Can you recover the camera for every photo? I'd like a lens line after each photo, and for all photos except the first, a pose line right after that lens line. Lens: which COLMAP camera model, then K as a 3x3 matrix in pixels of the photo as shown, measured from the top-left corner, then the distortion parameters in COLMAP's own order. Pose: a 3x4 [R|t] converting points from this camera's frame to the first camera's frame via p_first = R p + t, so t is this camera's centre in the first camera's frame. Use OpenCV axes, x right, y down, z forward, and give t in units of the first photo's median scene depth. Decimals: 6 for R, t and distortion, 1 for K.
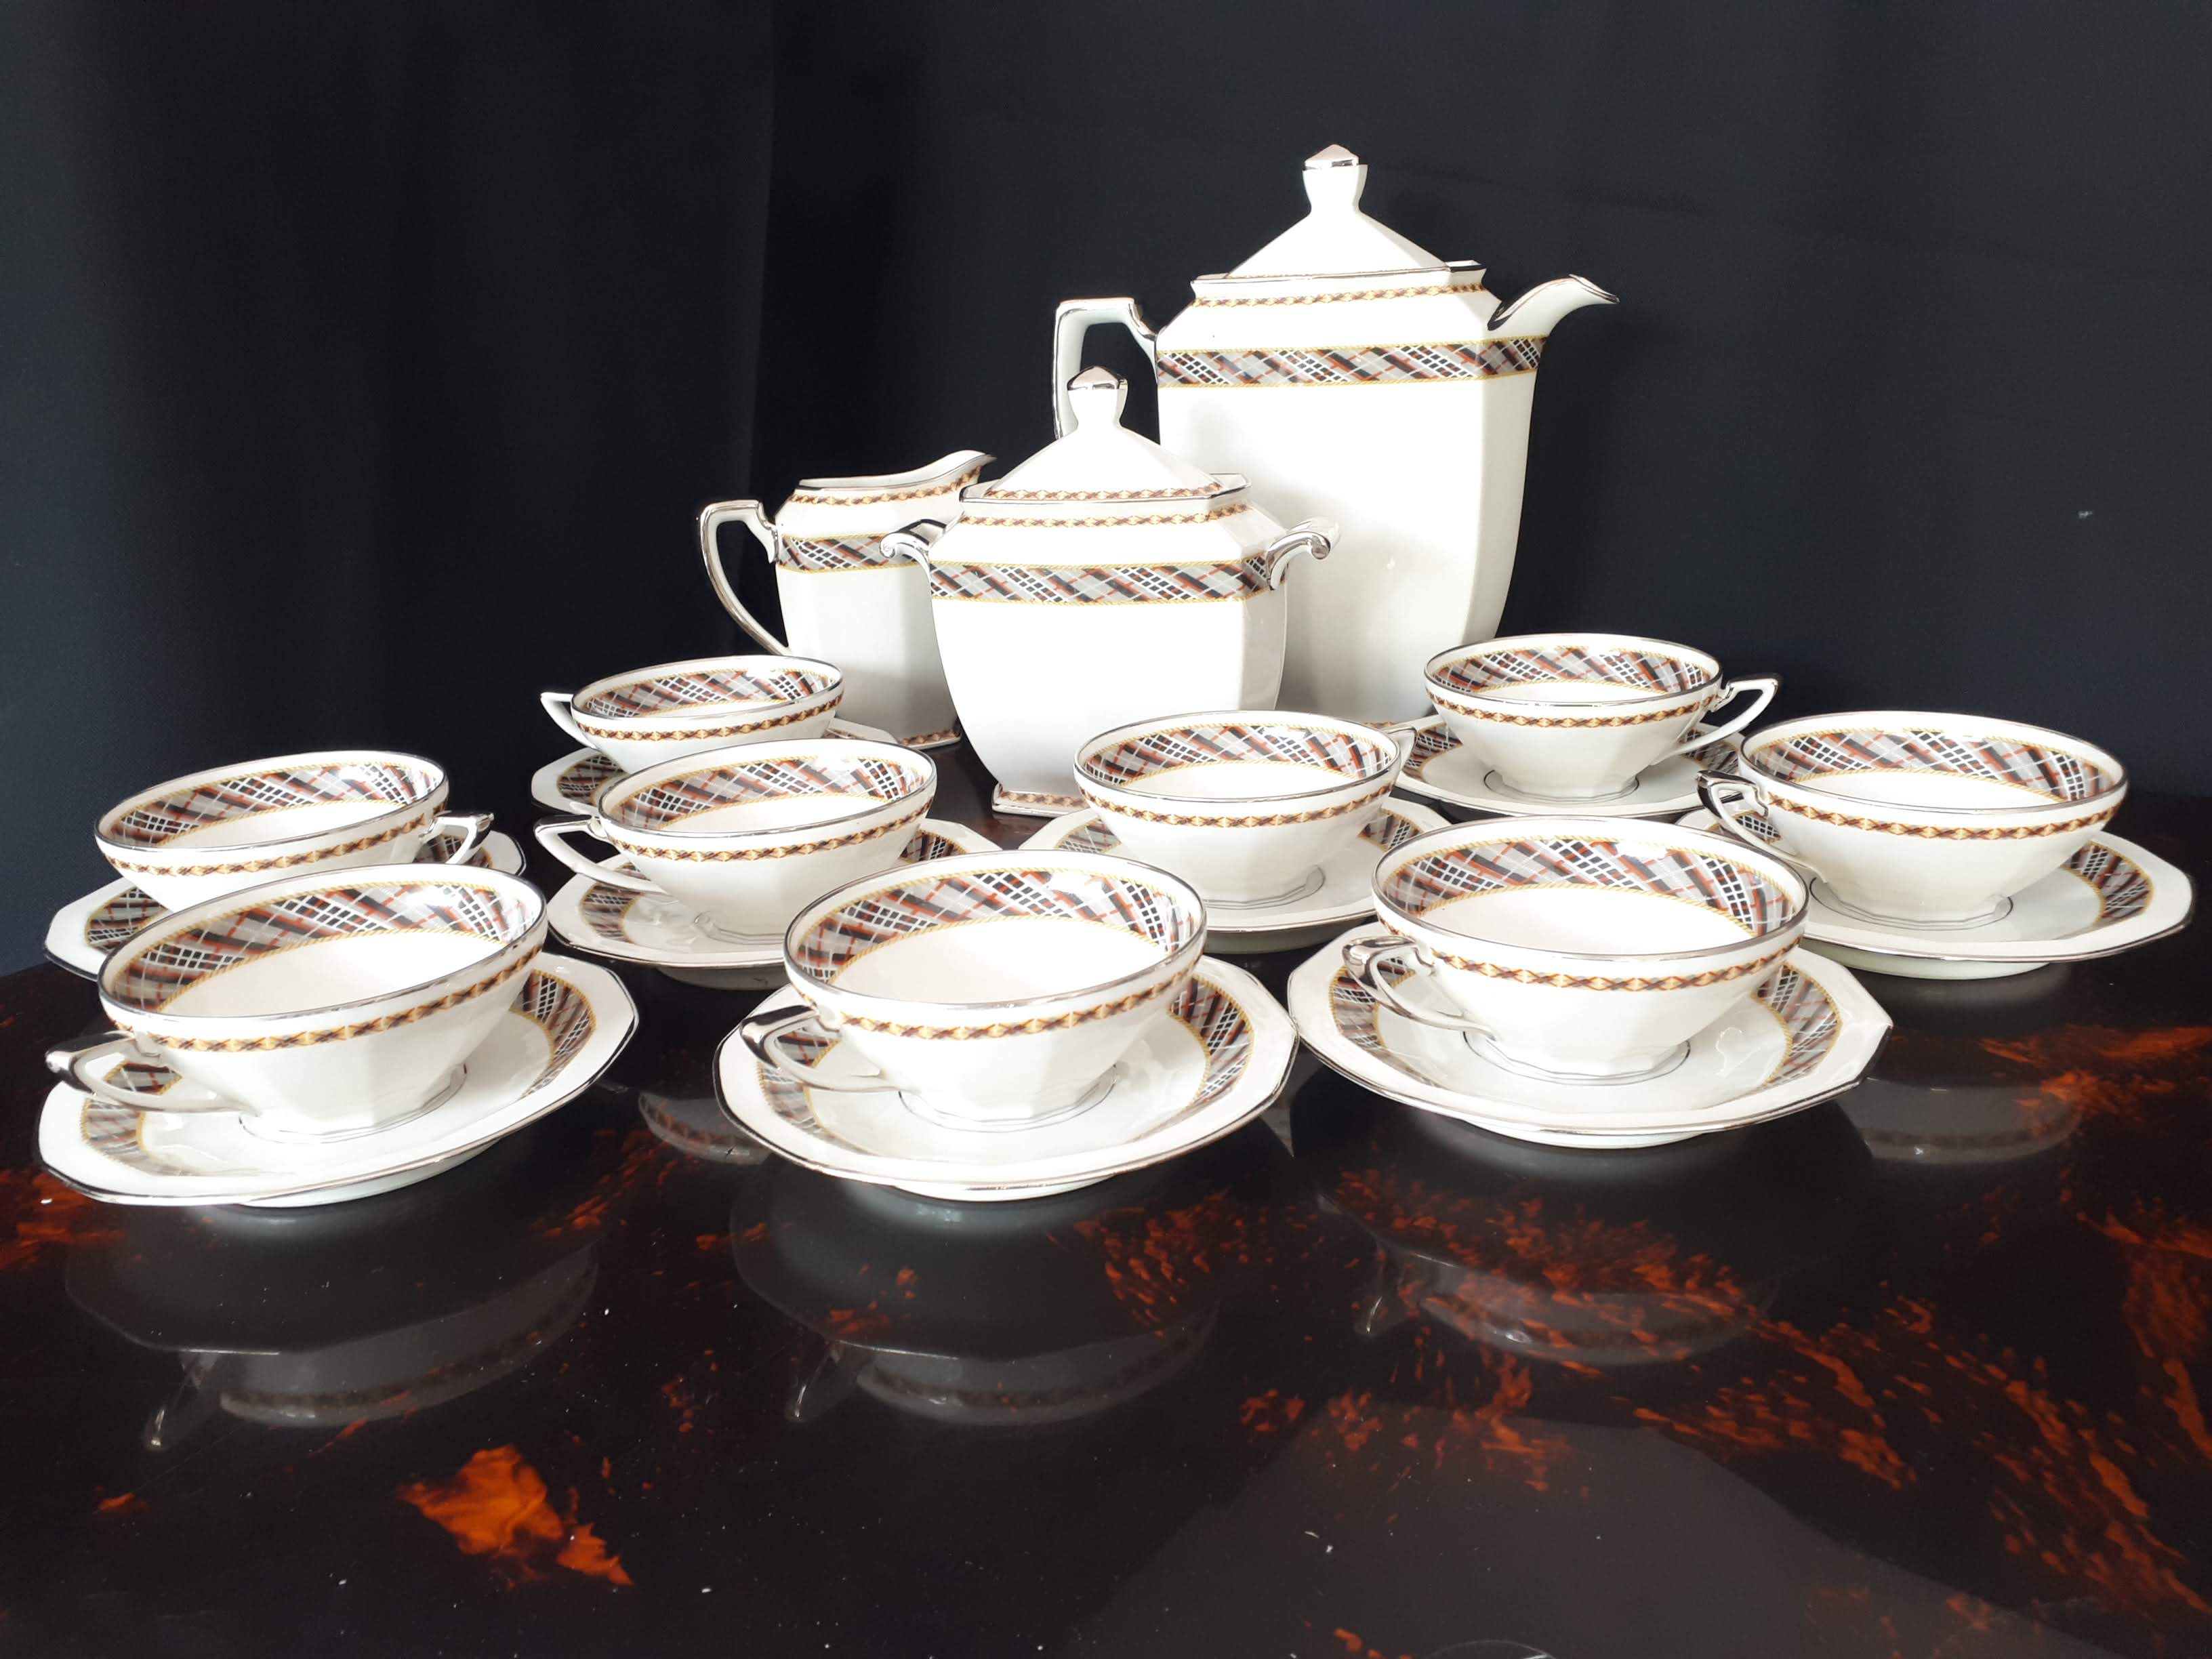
lens RADIAL K [[1872.9, 0, 1100.4], [0, 1872.9, 819.2], [0, 0, 1]] dist [0.042799, -0.090484]
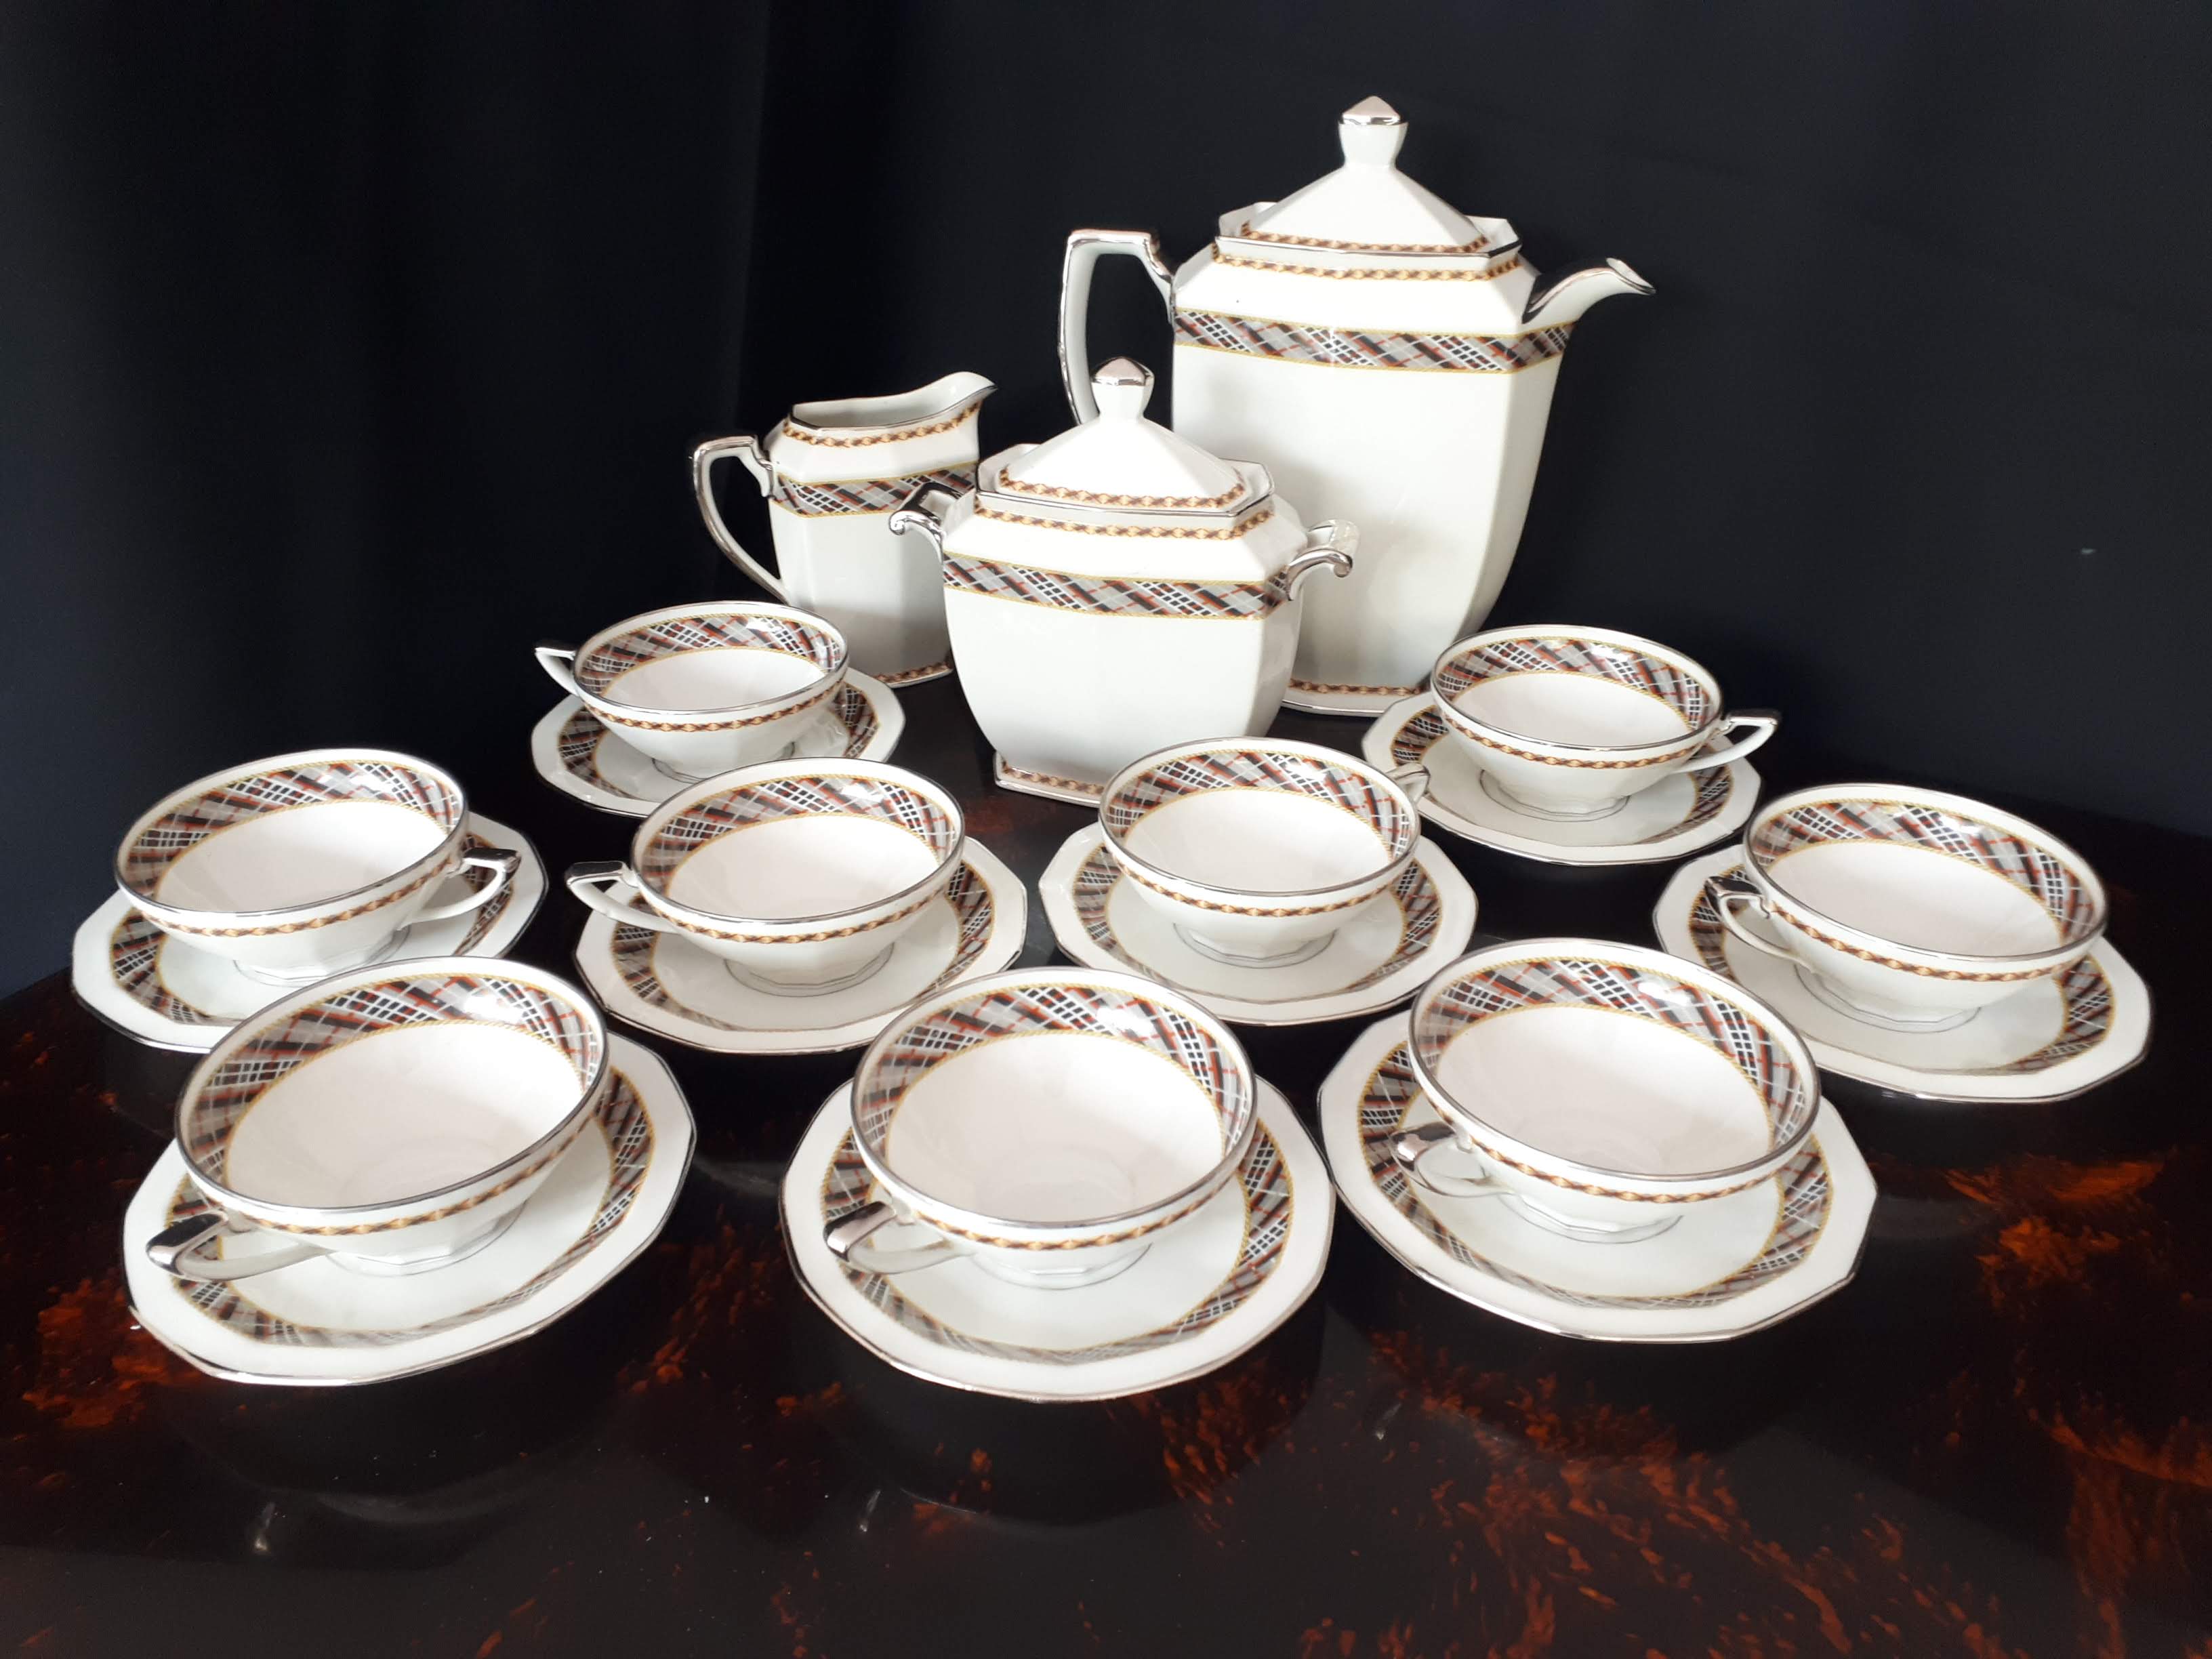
lens RADIAL K [[1872.9, 0, 1102.9], [0, 1872.9, 831.8], [0, 0, 1]] dist [0.042799, -0.090484]
pose [[0.997604, 0.027780, 0.063358, -0.075584], [-0.040355, 0.977551, 0.206798, -0.228811], [-0.056191, -0.208859, 0.976330, 0.007590]]
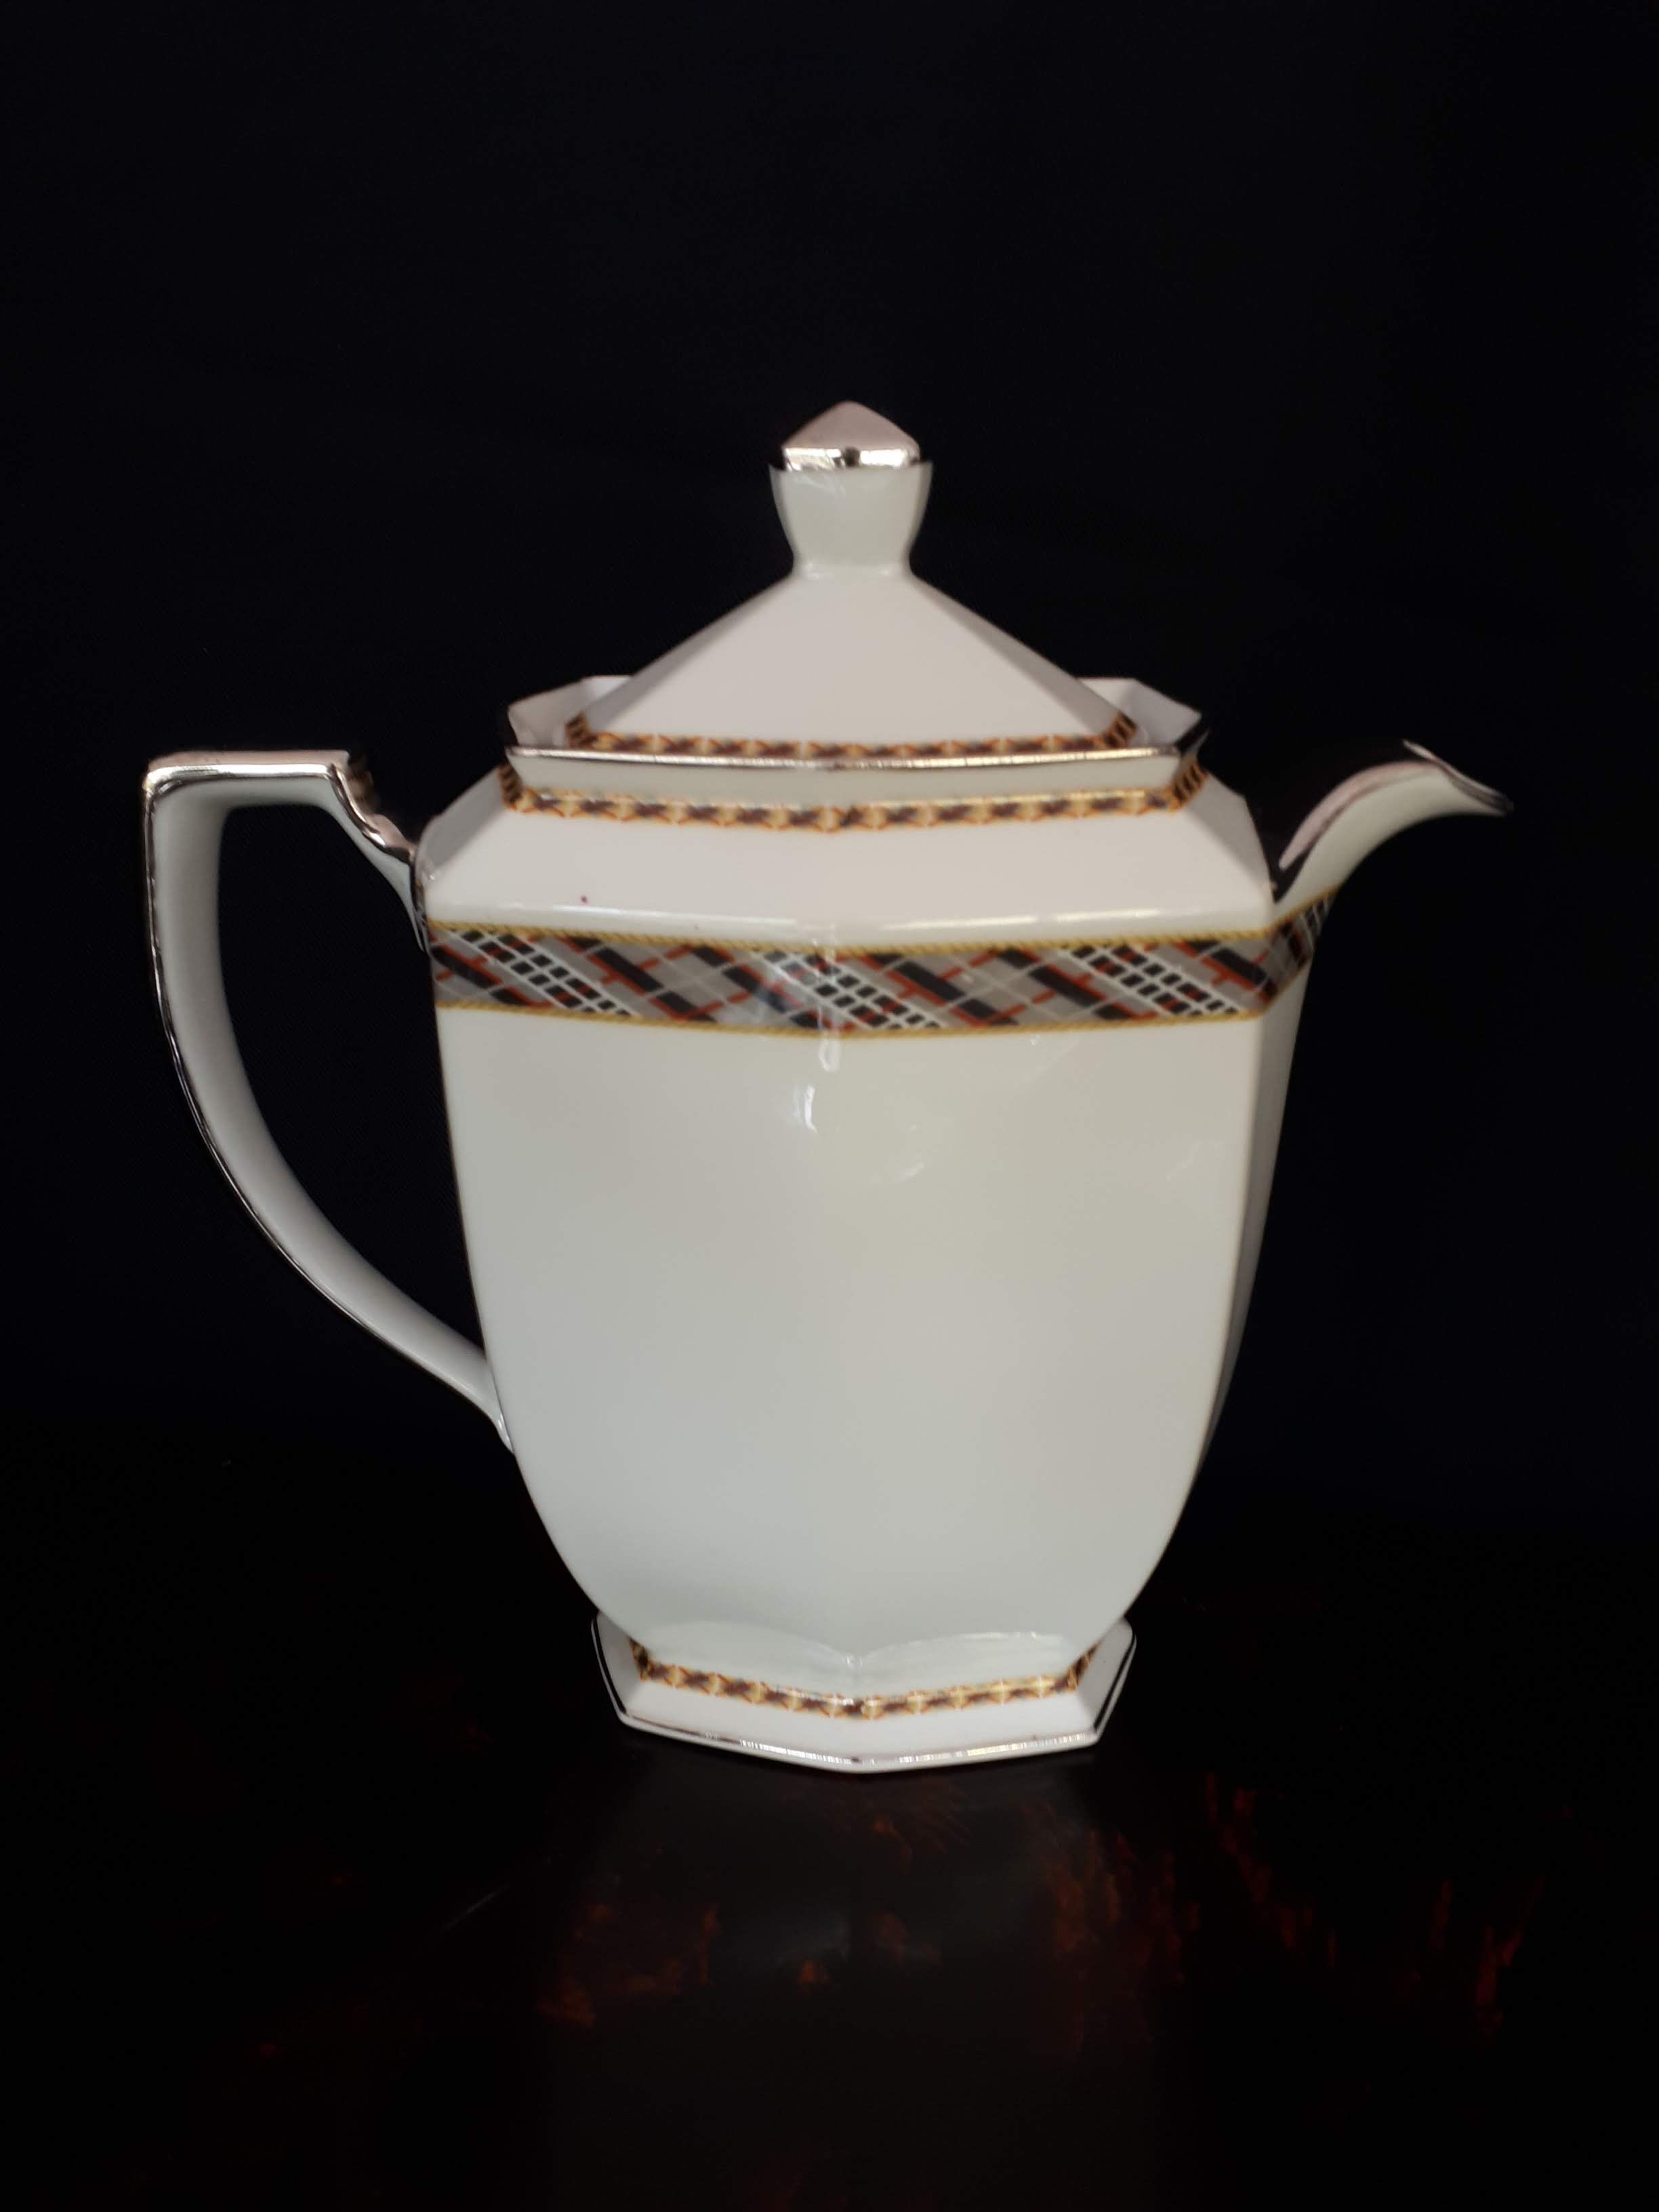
lens RADIAL K [[1872.9, 0, 846.2], [0, 1872.9, 1098.4], [0, 0, 1]] dist [0.042799, -0.090484]
pose [[0.953153, -0.068219, 0.294694, -0.006412], [0.047547, 0.995915, 0.076760, -0.296606], [-0.298727, -0.059152, 0.952504, 0.744567]]
